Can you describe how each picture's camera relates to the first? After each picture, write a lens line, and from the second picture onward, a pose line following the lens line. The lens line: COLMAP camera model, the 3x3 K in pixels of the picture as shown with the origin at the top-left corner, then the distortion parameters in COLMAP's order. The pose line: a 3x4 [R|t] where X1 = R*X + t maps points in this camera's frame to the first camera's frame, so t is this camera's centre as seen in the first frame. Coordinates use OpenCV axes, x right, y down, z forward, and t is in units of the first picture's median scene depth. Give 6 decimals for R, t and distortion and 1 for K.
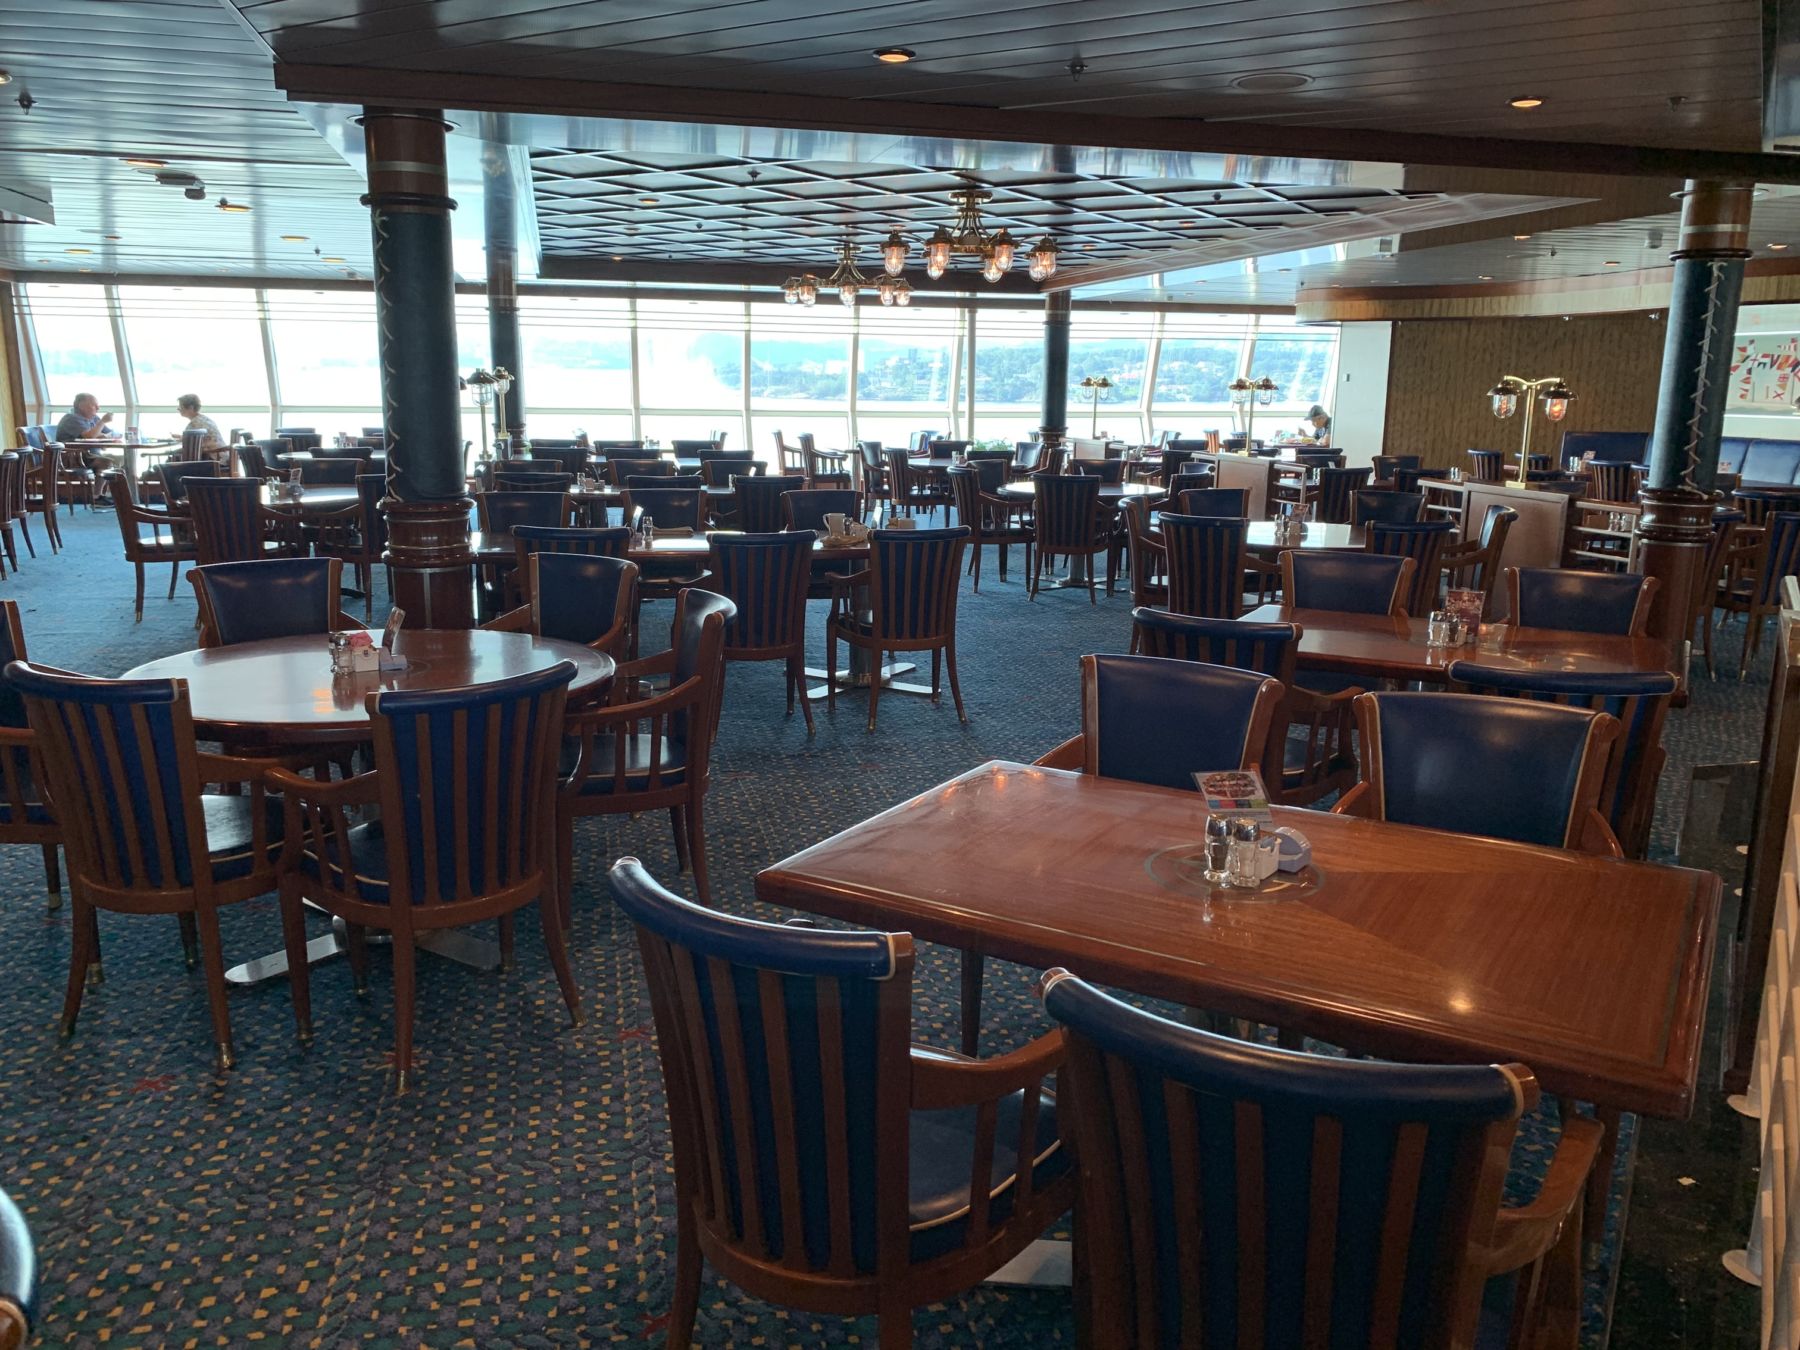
lens RADIAL K [[1379.9, 0, 899.7], [0, 1379.9, 674.2], [0, 0, 1]] dist [0.000154, 0.000658]
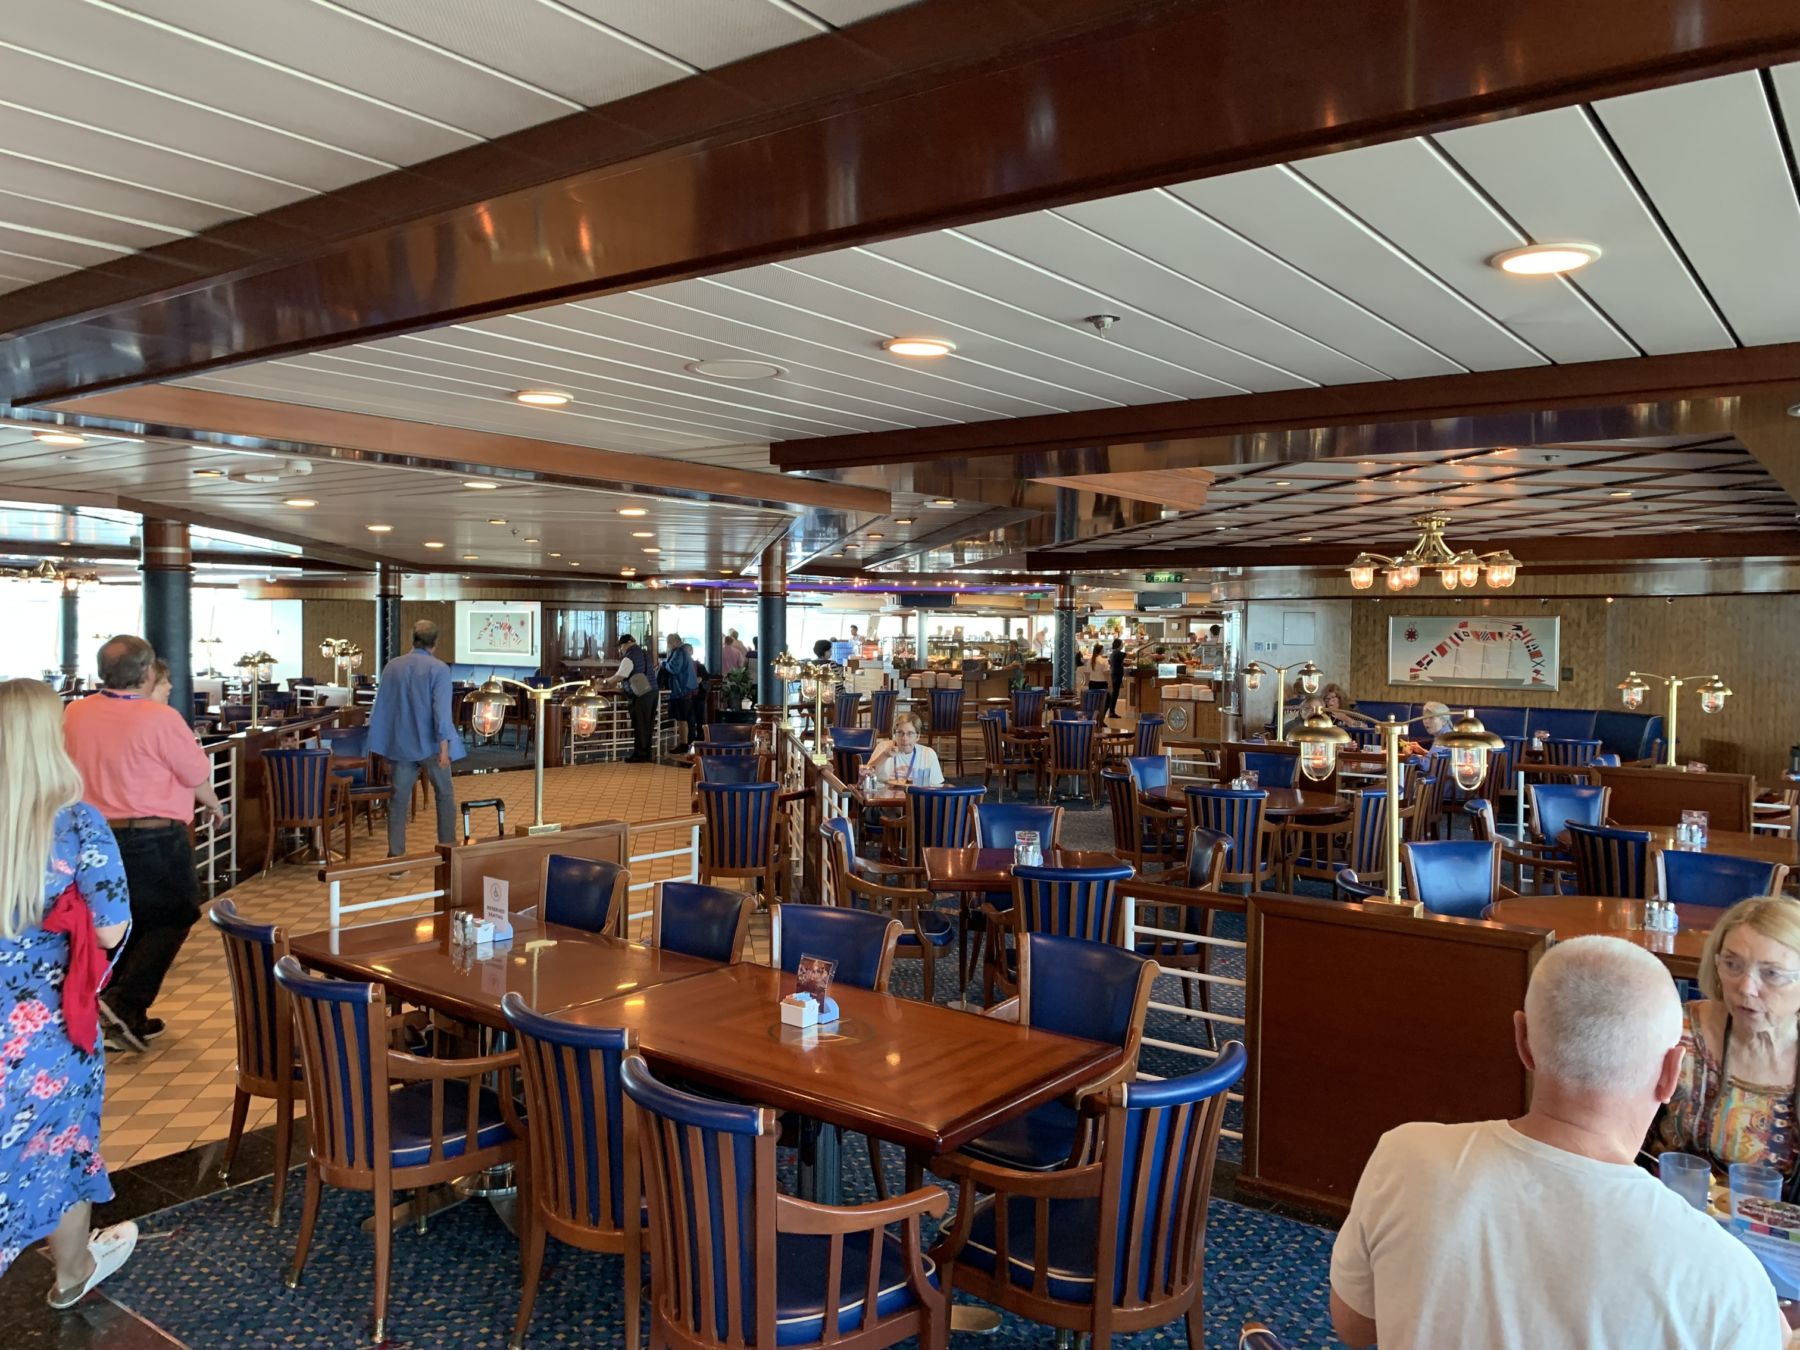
lens RADIAL K [[1379.9, 0, 898.9], [0, 1379.9, 677.4], [0, 0, 1]] dist [0.000154, 0.000658]
pose [[0.768167, -0.022678, 0.639848, -0.175748], [0.127870, 0.984672, -0.118615, 0.141423], [-0.627351, 0.172934, 0.759292, -0.778854]]
